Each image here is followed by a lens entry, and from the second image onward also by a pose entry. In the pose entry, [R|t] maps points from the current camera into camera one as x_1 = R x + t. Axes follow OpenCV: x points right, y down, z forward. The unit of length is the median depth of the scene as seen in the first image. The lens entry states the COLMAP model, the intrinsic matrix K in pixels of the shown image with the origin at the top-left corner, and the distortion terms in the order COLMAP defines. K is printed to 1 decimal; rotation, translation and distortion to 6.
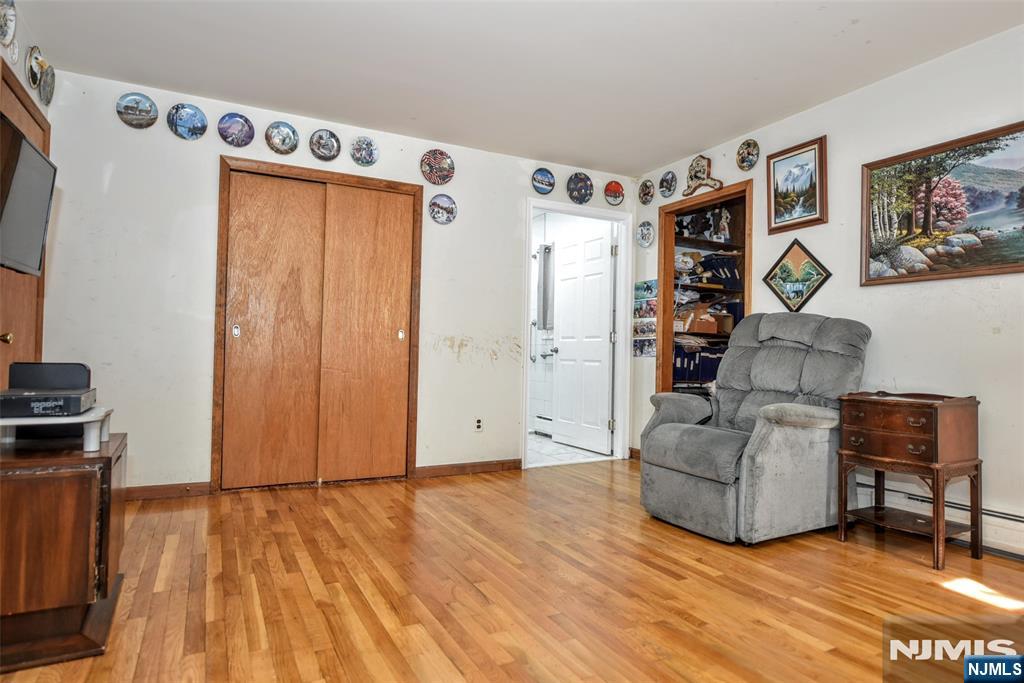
lens RADIAL K [[552.3, 0, 504.9], [0, 552.3, 337.3], [0, 0, 1]] dist [0.001375, -0.000394]
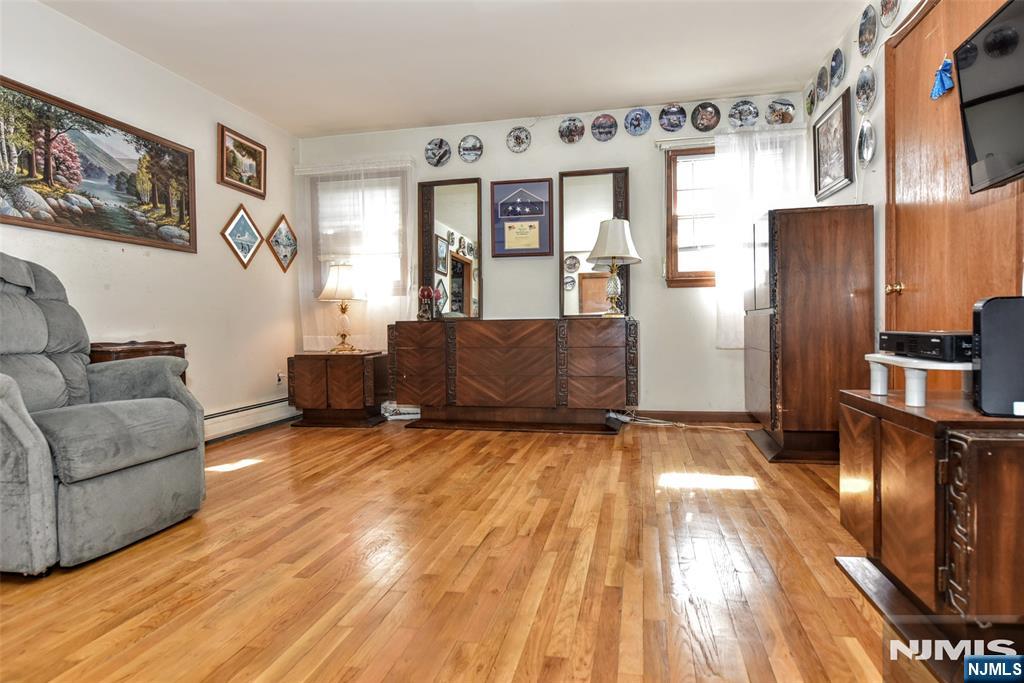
lens RADIAL K [[552.3, 0, 504.9], [0, 552.3, 337.3], [0, 0, 1]] dist [0.001375, -0.000394]
pose [[-0.744629, -0.026795, 0.666940, -0.537492], [-0.019144, 0.999640, 0.018787, 0.056822], [-0.667204, 0.001221, -0.744874, 1.270923]]
